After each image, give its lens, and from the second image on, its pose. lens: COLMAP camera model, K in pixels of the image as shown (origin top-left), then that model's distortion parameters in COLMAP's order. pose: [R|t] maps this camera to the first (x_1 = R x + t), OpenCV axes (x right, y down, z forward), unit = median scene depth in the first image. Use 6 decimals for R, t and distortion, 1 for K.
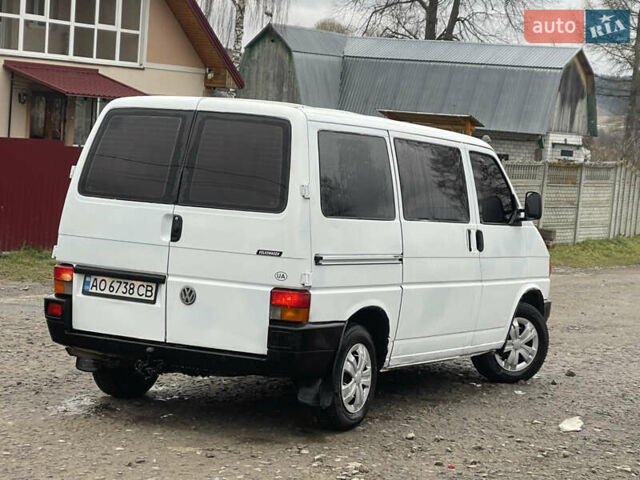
lens RADIAL K [[1560.5, 0, 343.4], [0, 1560.5, 240.1], [0, 0, 1]] dist [0.146770, 1.312211]
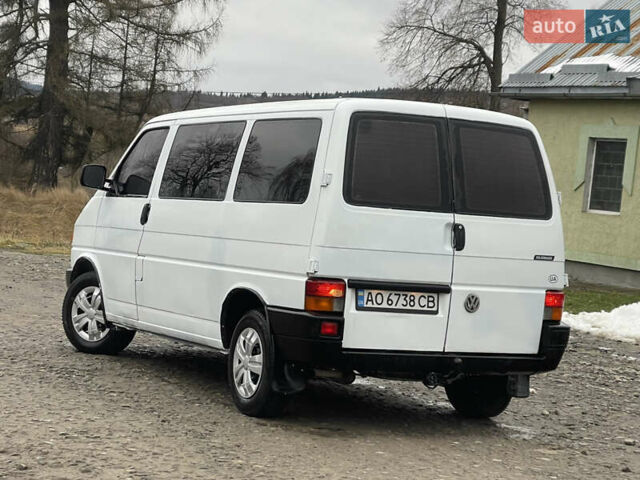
lens RADIAL K [[1564.4, 0, 319.8], [0, 1564.4, 240.0], [0, 0, 1]] dist [0.150120, 1.420209]
pose [[0.603475, -0.044365, 0.796147, -0.915085], [0.008722, 0.998759, 0.049044, -0.053085], [-0.797334, -0.022653, 0.603113, 0.446119]]
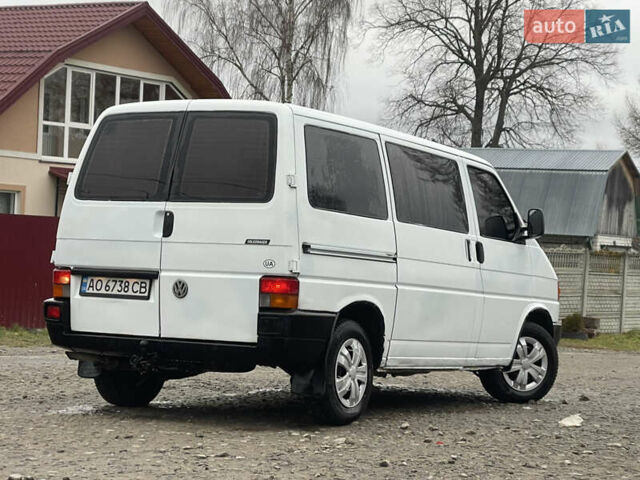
lens RADIAL K [[1563.5, 0, 336.6], [0, 1563.5, 254.4], [0, 0, 1]] dist [0.158521, 1.147504]
pose [[0.998764, -0.027878, -0.041145, 0.042523], [0.024779, 0.996950, -0.074003, 0.086535], [0.043083, 0.072892, 0.996409, -0.012015]]
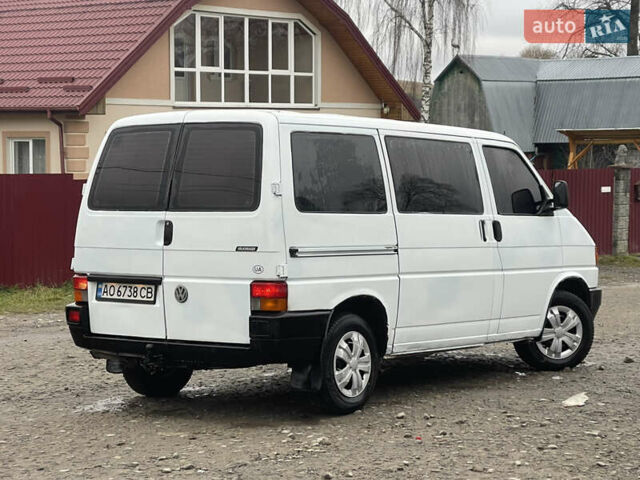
lens RADIAL K [[1564.4, 0, 319.8], [0, 1564.4, 240.0], [0, 0, 1]] dist [0.150120, 1.420209]
pose [[0.983394, -0.068722, -0.167966, 0.169783], [0.064417, 0.997443, -0.030950, 0.036047], [0.169663, 0.019616, 0.985307, -0.046829]]
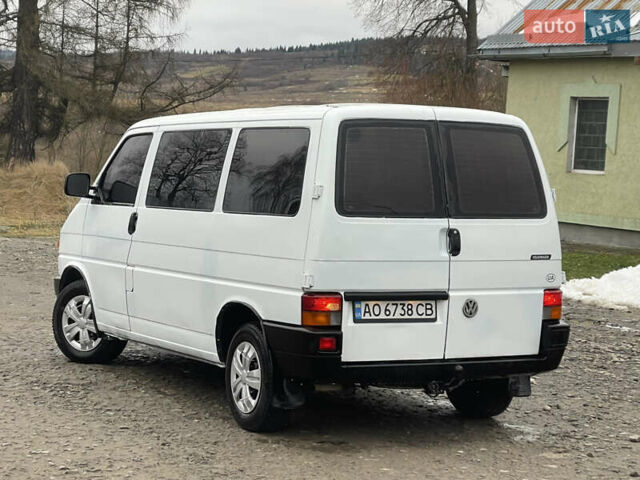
lens RADIAL K [[1564.4, 0, 319.8], [0, 1564.4, 240.0], [0, 0, 1]] dist [0.150120, 1.420209]
pose [[0.590671, -0.097174, 0.801040, -0.904107], [0.054619, 0.995260, 0.080459, -0.088677], [-0.805062, -0.003773, 0.593179, 0.461831]]
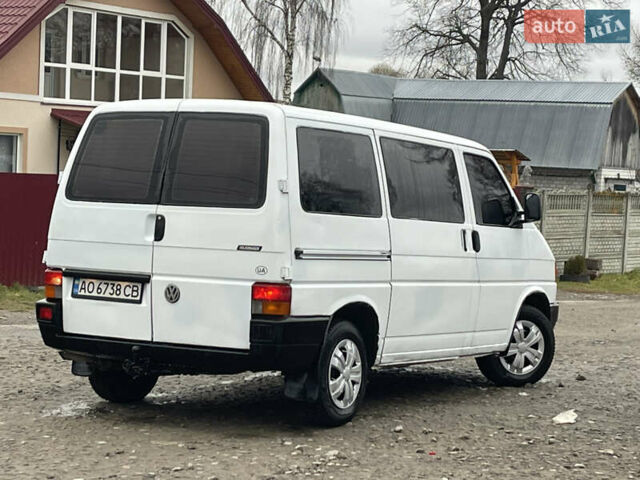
lens RADIAL K [[1559.3, 0, 348.0], [0, 1559.3, 252.2], [0, 0, 1]] dist [0.171232, -0.434281]
pose [[0.998808, -0.028712, -0.039485, 0.051985], [0.027740, 0.999304, -0.024948, 0.035162], [0.040174, 0.023822, 0.998909, -0.004497]]
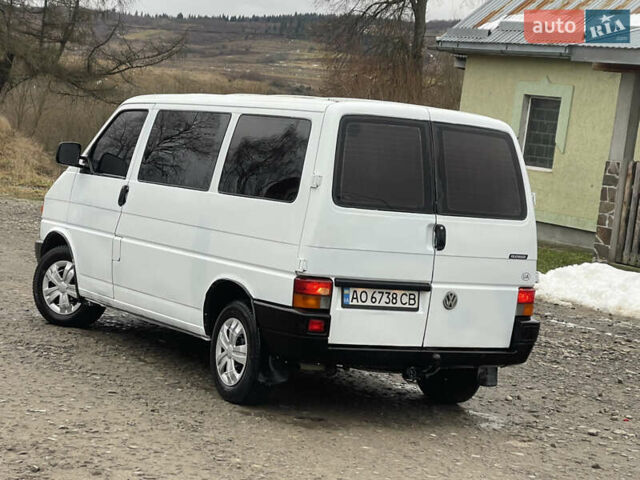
lens RADIAL K [[1564.4, 0, 319.8], [0, 1564.4, 240.0], [0, 0, 1]] dist [0.150120, 1.420209]
pose [[0.557872, -0.071468, 0.826844, -0.966827], [-0.018006, 0.995009, 0.098152, -0.101736], [-0.829731, -0.069644, 0.553801, 0.467981]]
